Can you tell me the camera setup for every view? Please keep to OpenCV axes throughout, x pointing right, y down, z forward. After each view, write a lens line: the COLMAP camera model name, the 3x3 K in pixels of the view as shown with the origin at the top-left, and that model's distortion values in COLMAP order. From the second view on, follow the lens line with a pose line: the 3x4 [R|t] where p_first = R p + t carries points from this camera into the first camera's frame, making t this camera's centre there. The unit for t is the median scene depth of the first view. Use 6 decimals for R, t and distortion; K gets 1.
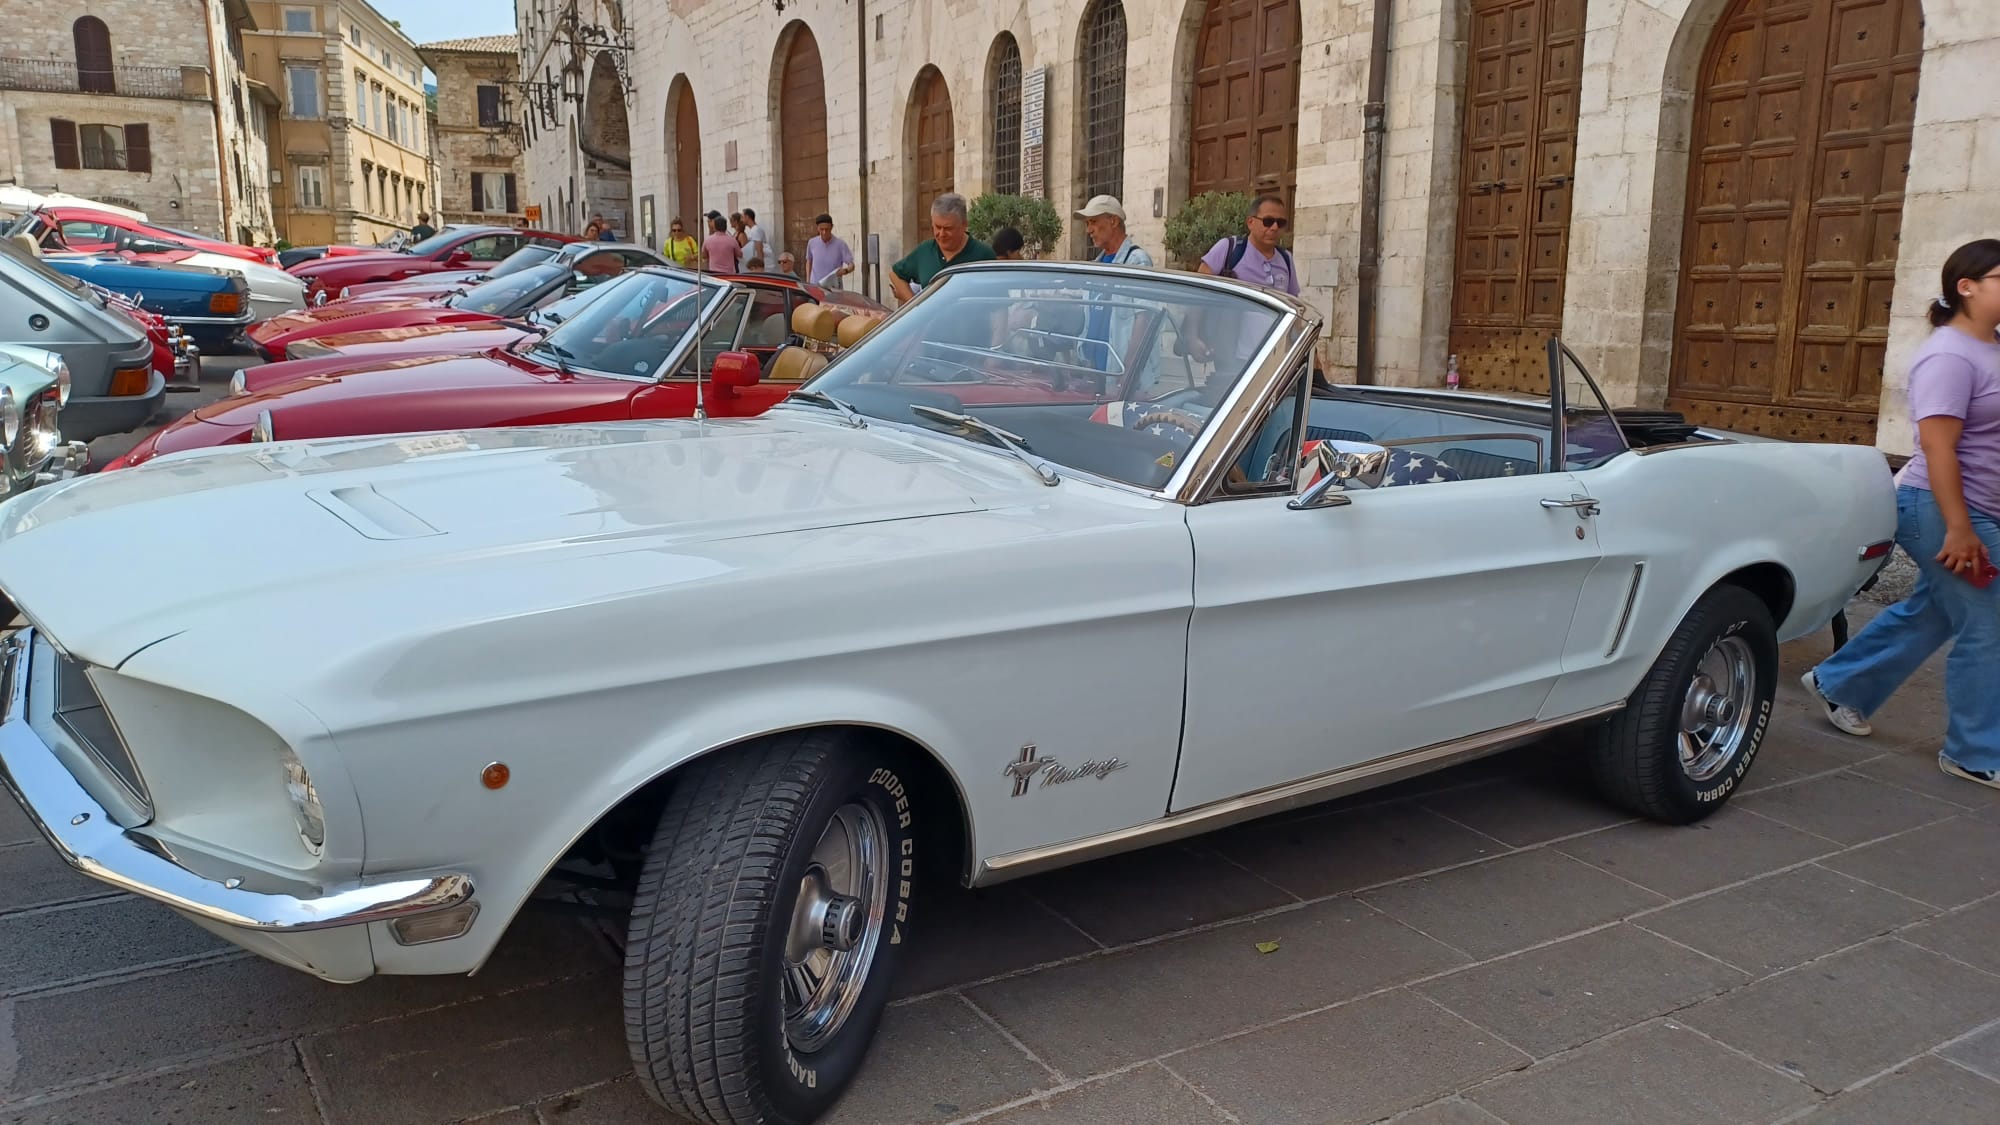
lens RADIAL K [[1450.5, 0, 998.3], [0, 1450.5, 565.5], [0, 0, 1]] dist [0.055000, -0.042250]
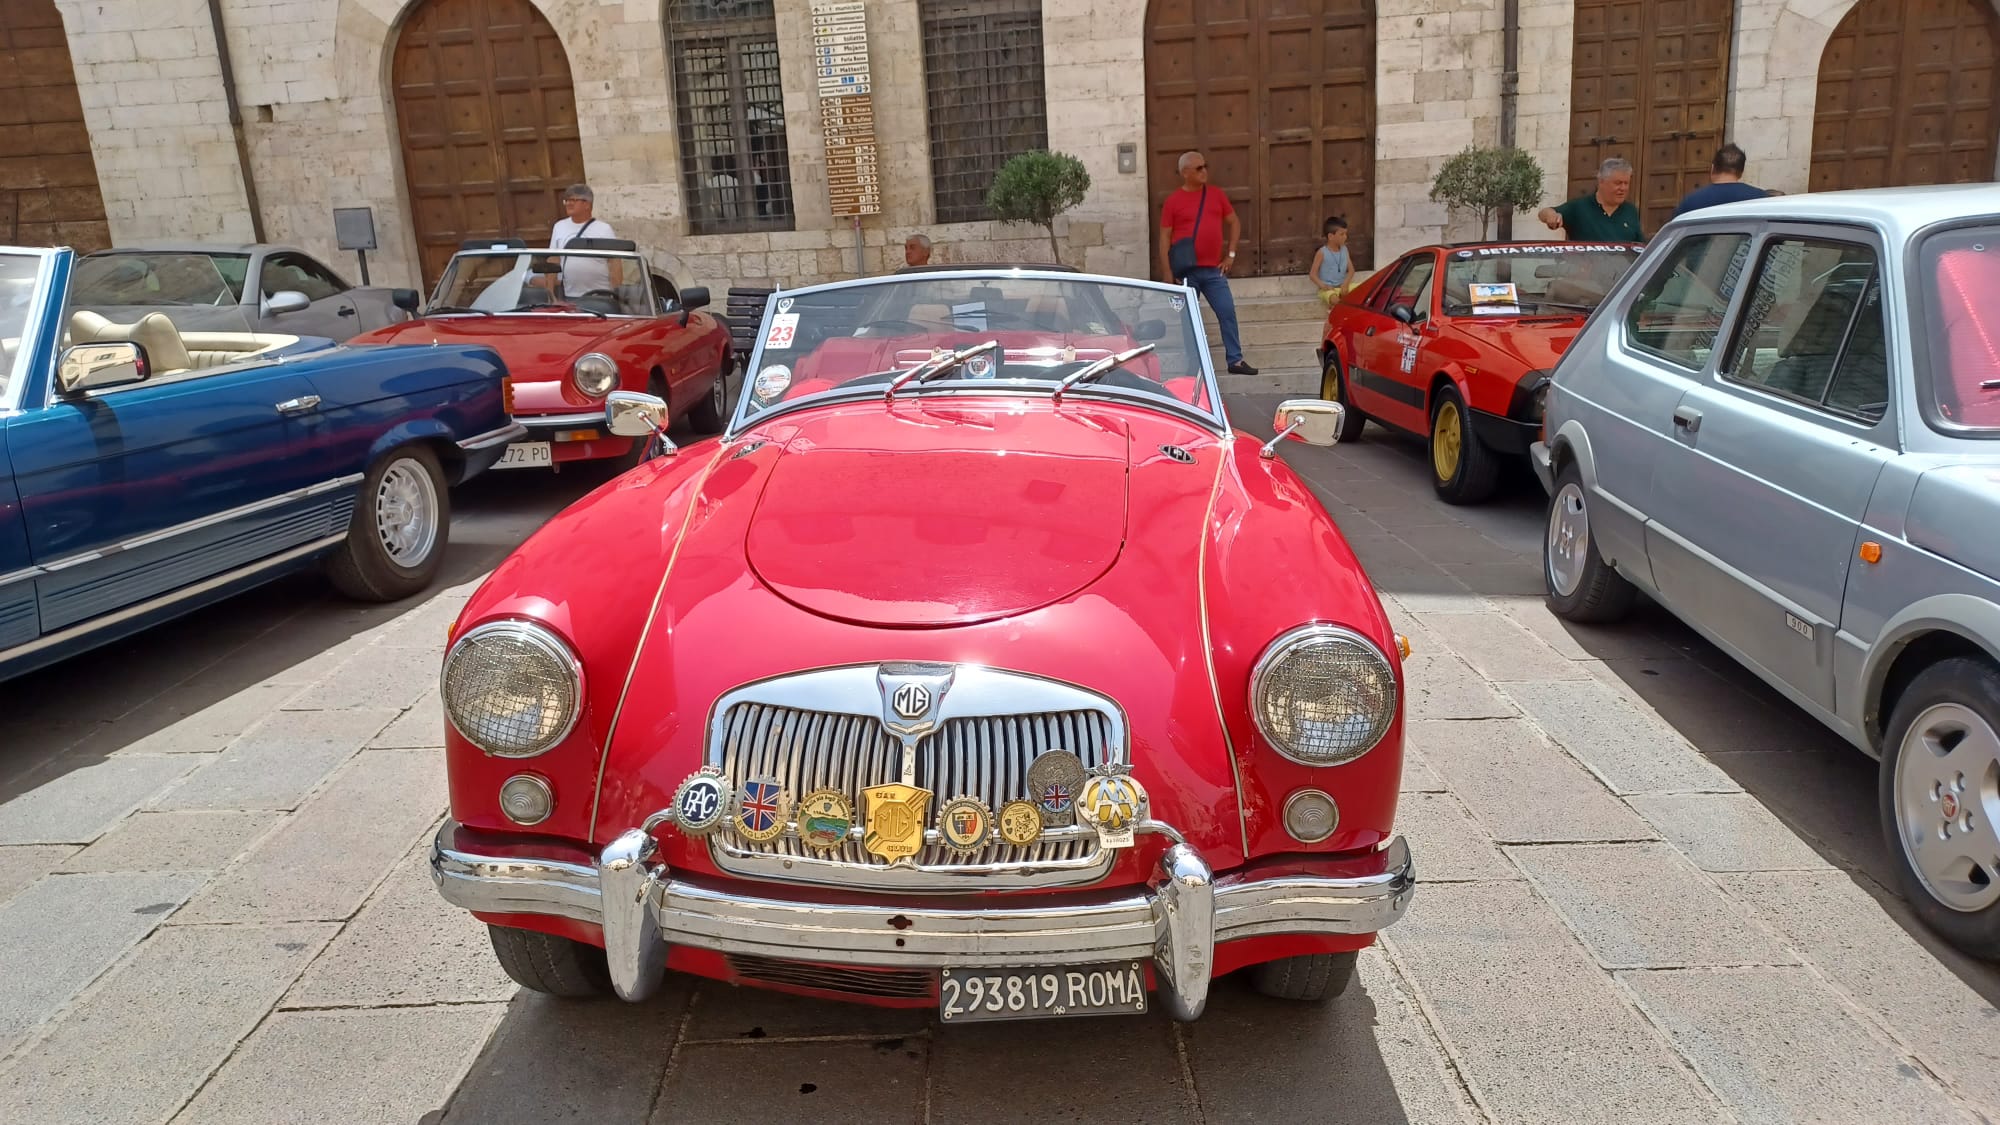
lens RADIAL K [[1450.5, 0, 984.8], [0, 1450.5, 559.8], [0, 0, 1]] dist [0.055000, -0.042250]
pose [[0.531895, -0.247674, 0.809781, -0.201780], [0.217832, 0.964110, 0.151795, -0.038539], [-0.818313, 0.095658, 0.566757, 0.132455]]
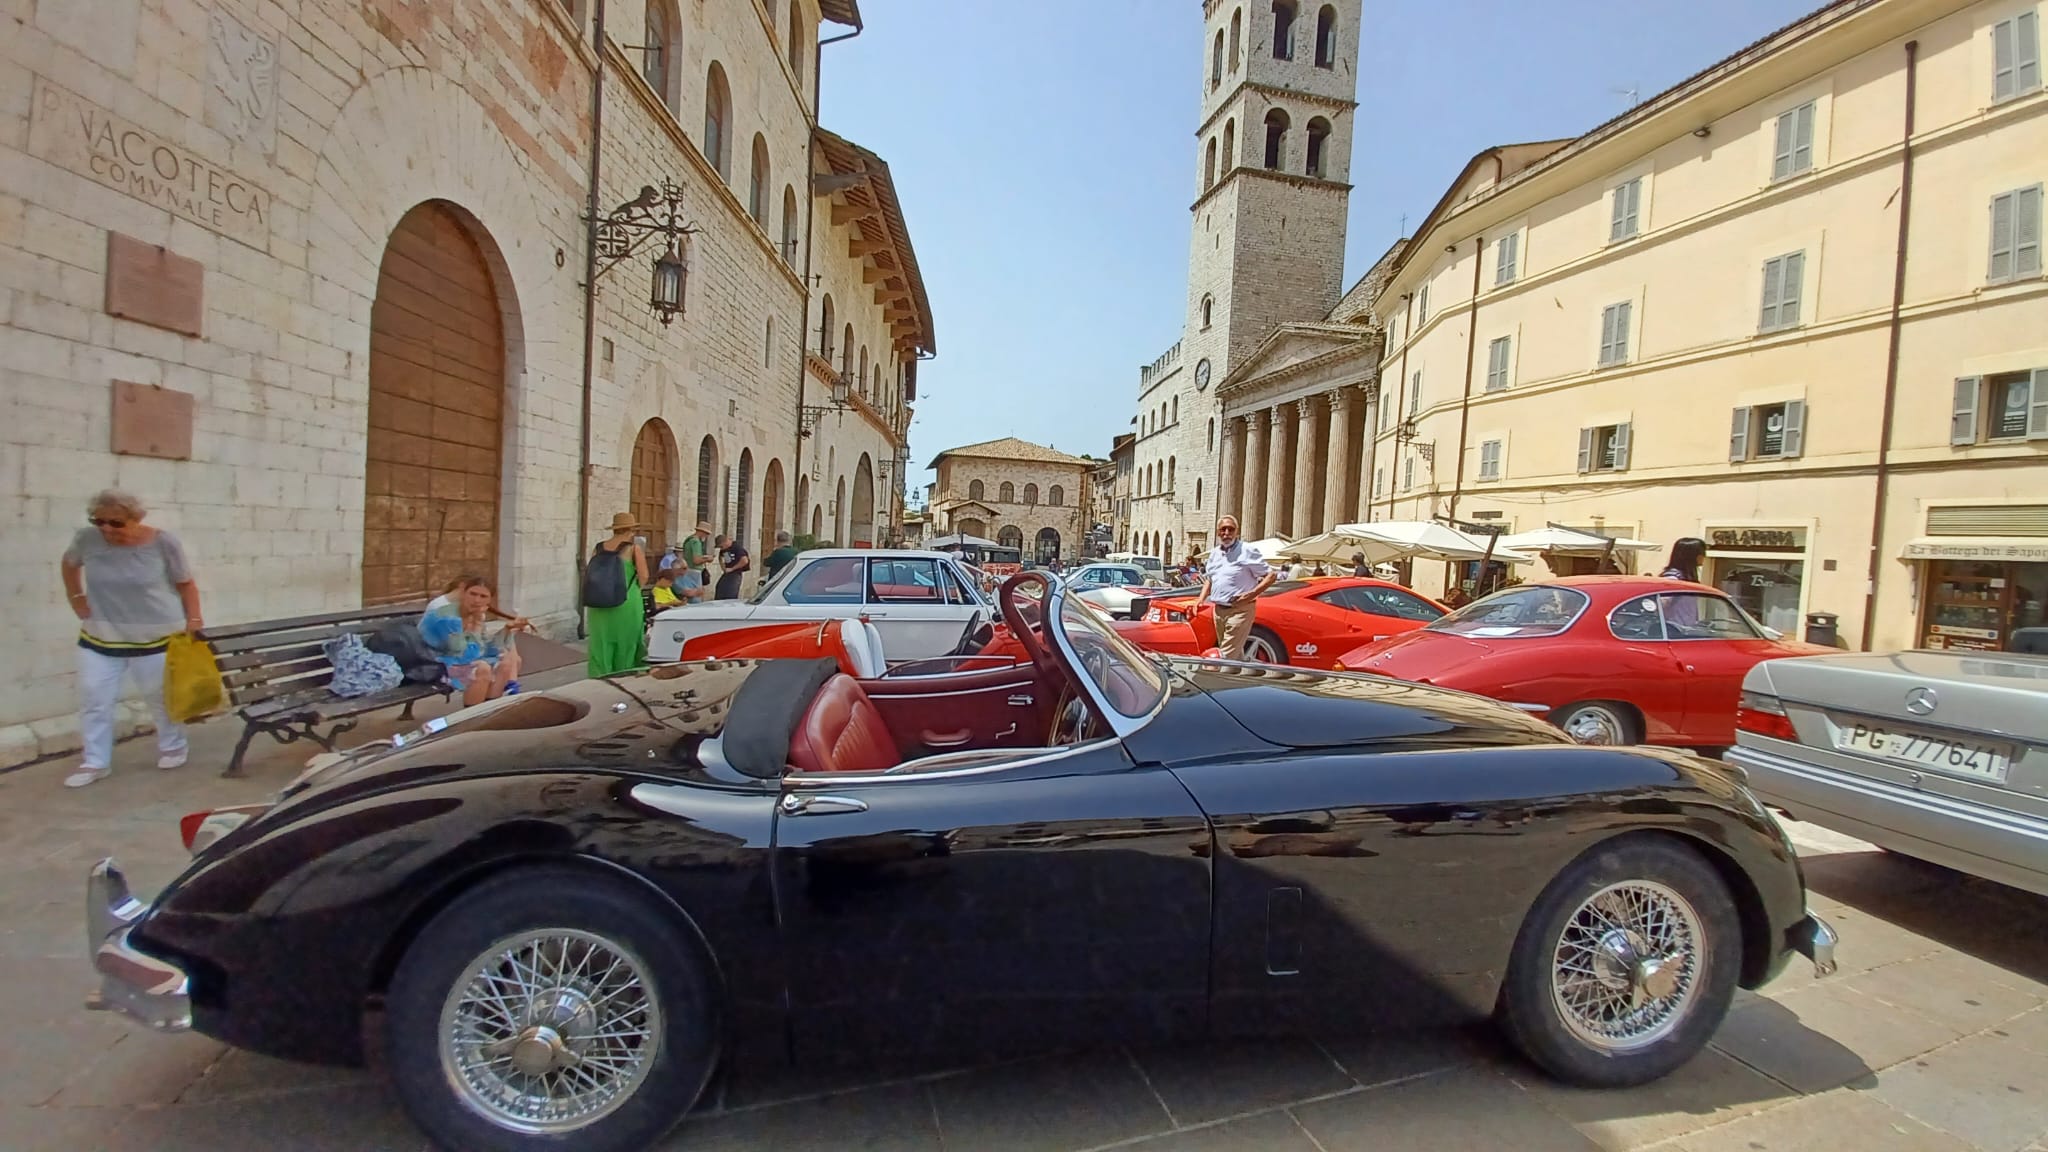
lens RADIAL K [[809.8, 0, 1023.7], [0, 809.8, 571.0], [0, 0, 1]] dist [0.012641, -0.012180]
pose [[-0.934114, -0.079888, 0.347922, -0.221404], [-0.002523, 0.976090, 0.217351, -0.126525], [-0.356967, 0.202152, -0.911981, 0.549608]]
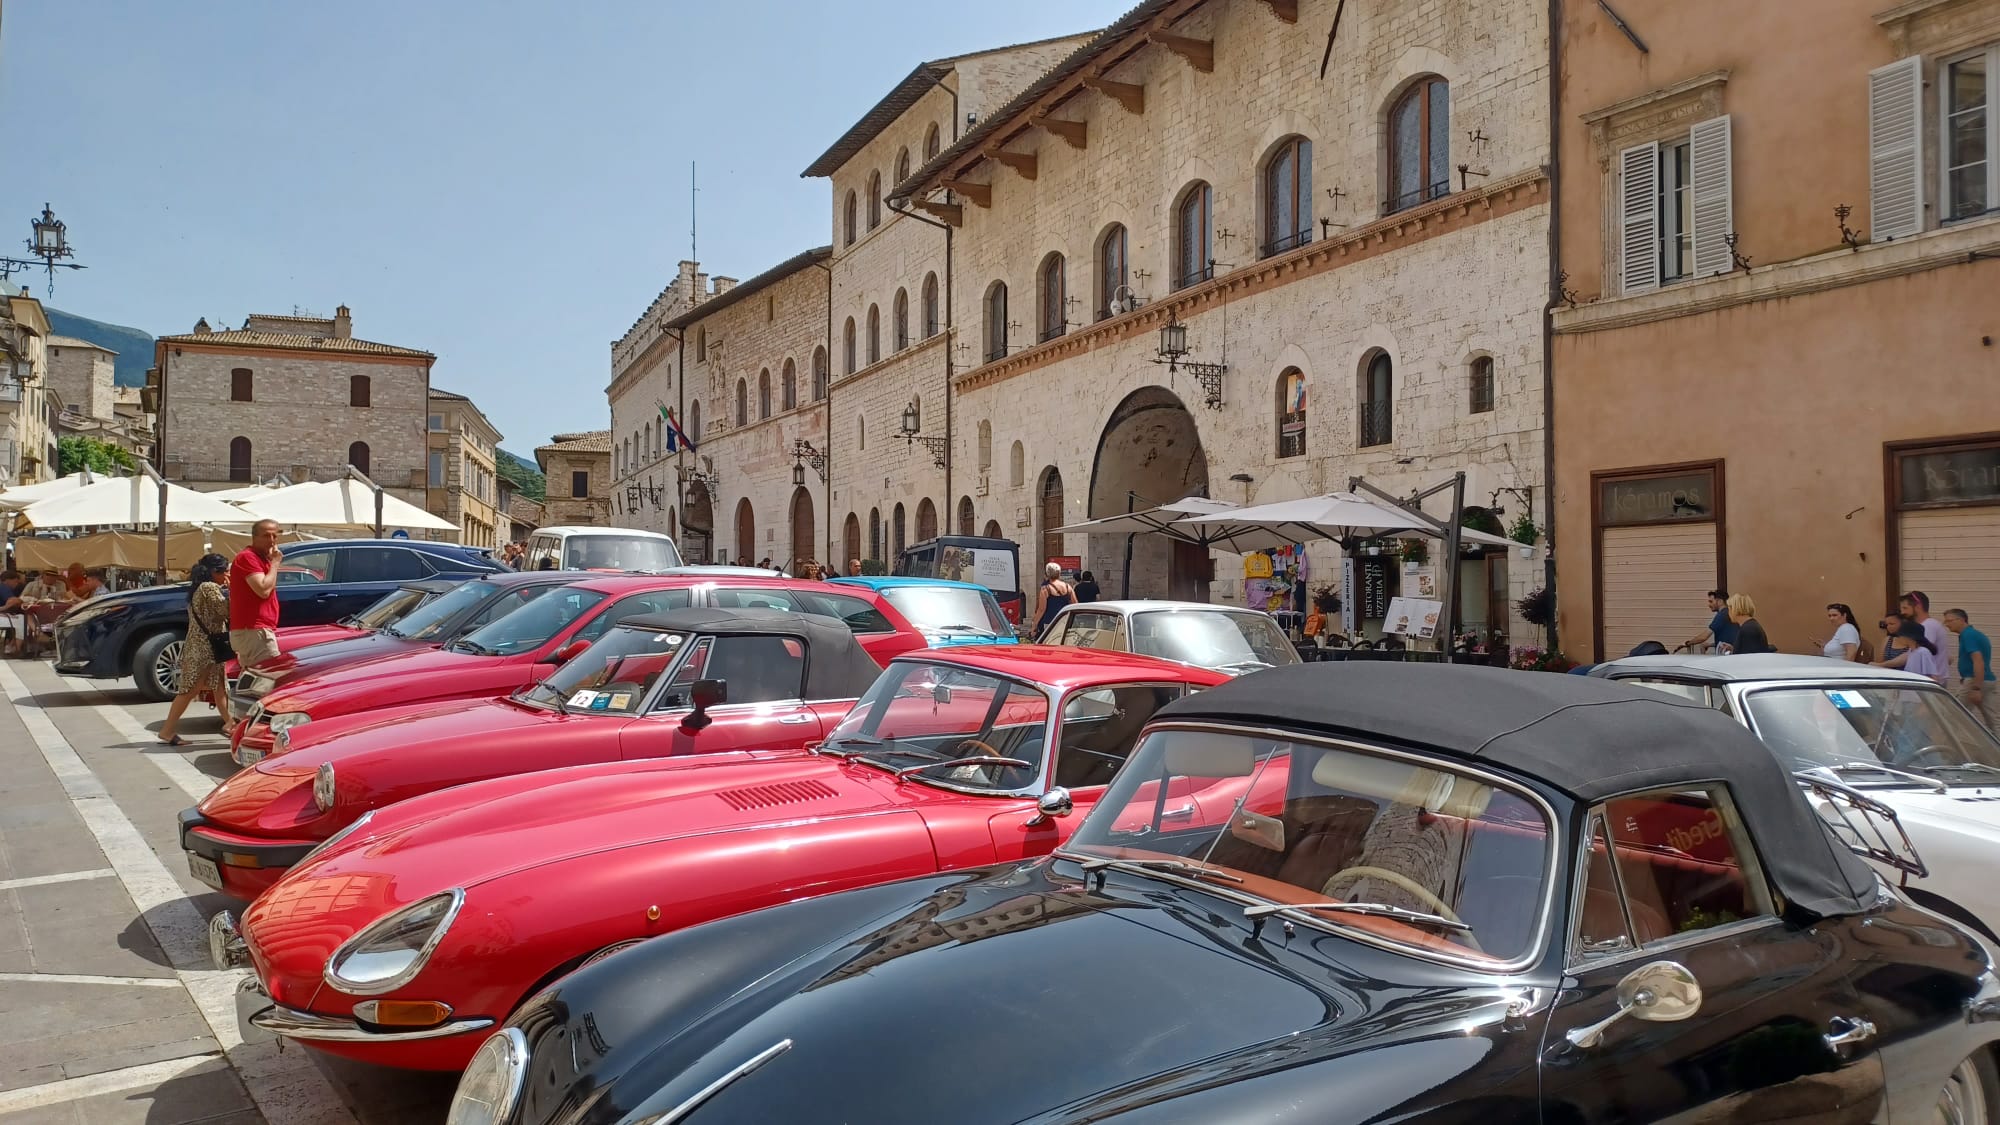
lens RADIAL K [[1450.5, 0, 1012.9], [0, 1450.5, 581.7], [0, 0, 1]] dist [0.055000, -0.042250]
pose [[0.999037, -0.004526, 0.043639, 0.049810], [0.013361, 0.978803, -0.204366, 0.132603], [-0.041789, 0.204752, 0.977921, -0.620069]]
